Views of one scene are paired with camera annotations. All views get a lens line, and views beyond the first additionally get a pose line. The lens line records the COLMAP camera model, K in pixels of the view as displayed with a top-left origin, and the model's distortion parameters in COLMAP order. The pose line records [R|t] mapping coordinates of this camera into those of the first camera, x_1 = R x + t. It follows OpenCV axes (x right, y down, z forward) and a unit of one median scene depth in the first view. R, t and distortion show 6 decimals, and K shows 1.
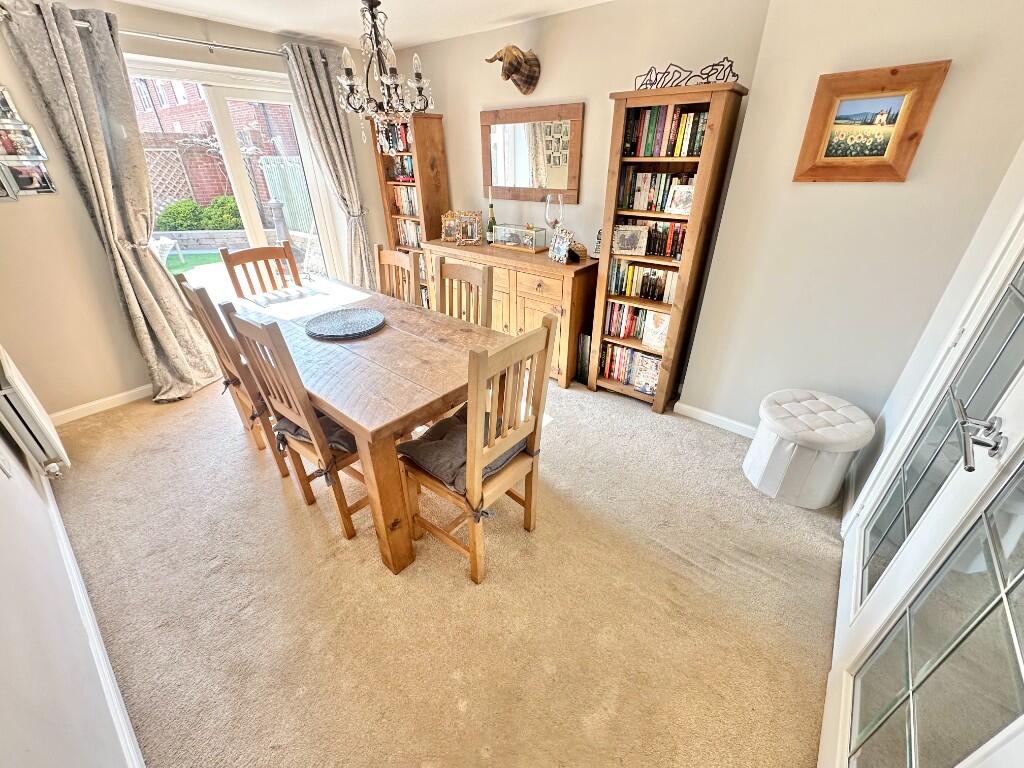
lens RADIAL K [[405.4, 0, 512.0], [0, 405.4, 384.0], [0, 0, 1]] dist [-0.006587, 0.000235]
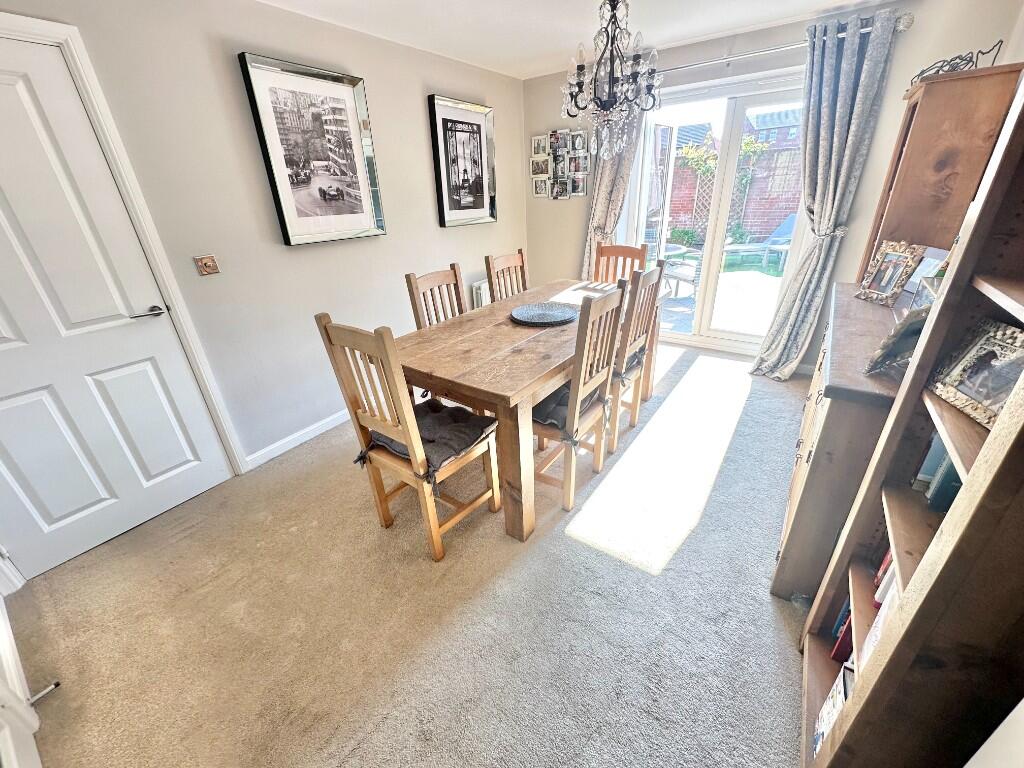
lens RADIAL K [[405.4, 0, 512.0], [0, 405.4, 384.0], [0, 0, 1]] dist [-0.006587, 0.000235]
pose [[0.070625, 0.431166, -0.899505, 0.713919], [-0.449880, 0.818604, 0.357065, -0.374870], [0.890292, 0.379451, 0.251787, 0.765598]]
